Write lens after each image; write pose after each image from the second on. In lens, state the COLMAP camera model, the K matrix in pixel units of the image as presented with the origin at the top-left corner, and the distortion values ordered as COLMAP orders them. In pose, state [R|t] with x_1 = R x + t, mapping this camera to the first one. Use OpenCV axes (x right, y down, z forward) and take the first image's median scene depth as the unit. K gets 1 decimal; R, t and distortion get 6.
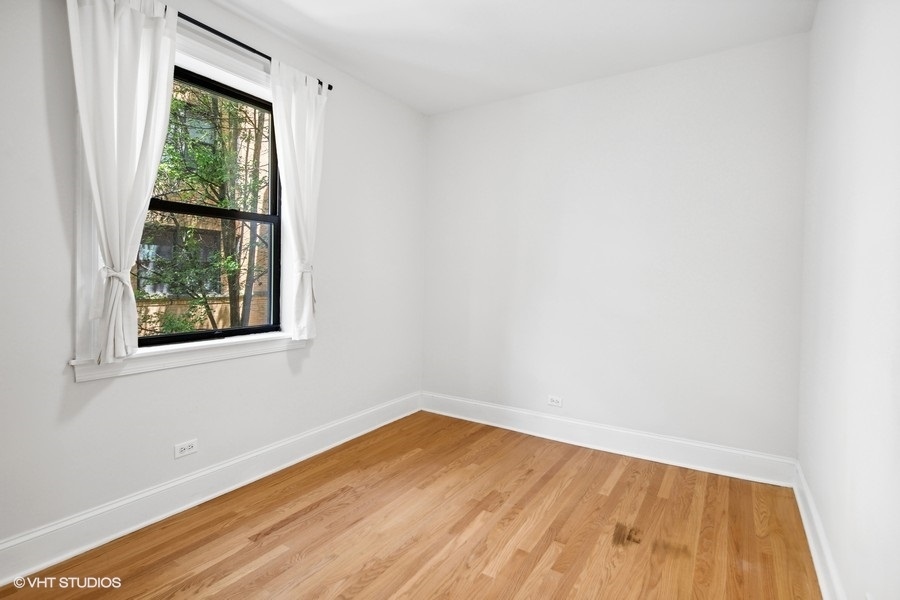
lens RADIAL K [[445.4, 0, 453.0], [0, 445.4, 291.4], [0, 0, 1]] dist [0.006988, 0.000182]
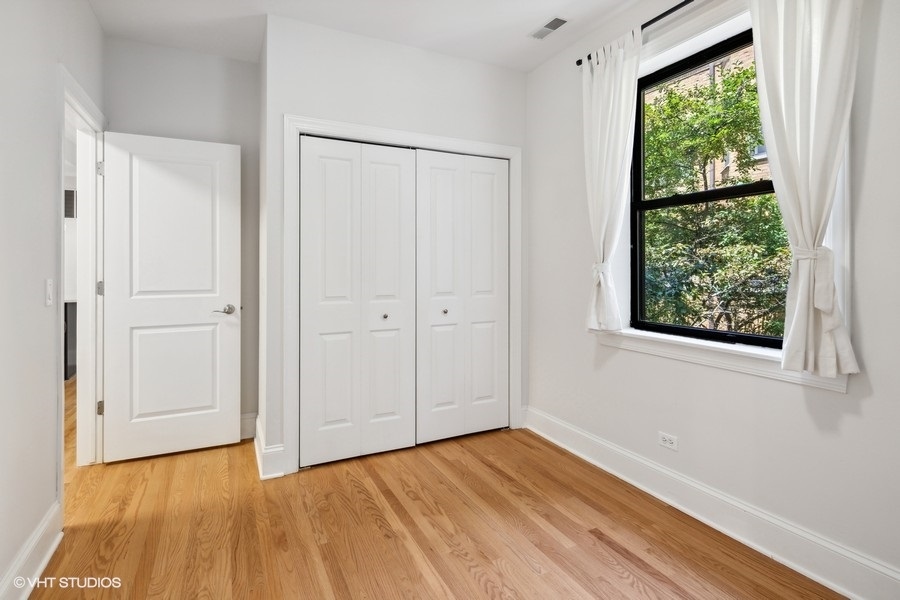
lens RADIAL K [[445.4, 0, 437.2], [0, 445.4, 271.3], [0, 0, 1]] dist [0.006988, 0.000182]
pose [[-0.528284, -0.005570, -0.849049, 0.568139], [-0.030489, 0.999458, 0.012413, -0.026173], [0.848520, 0.032444, -0.528168, 1.167889]]
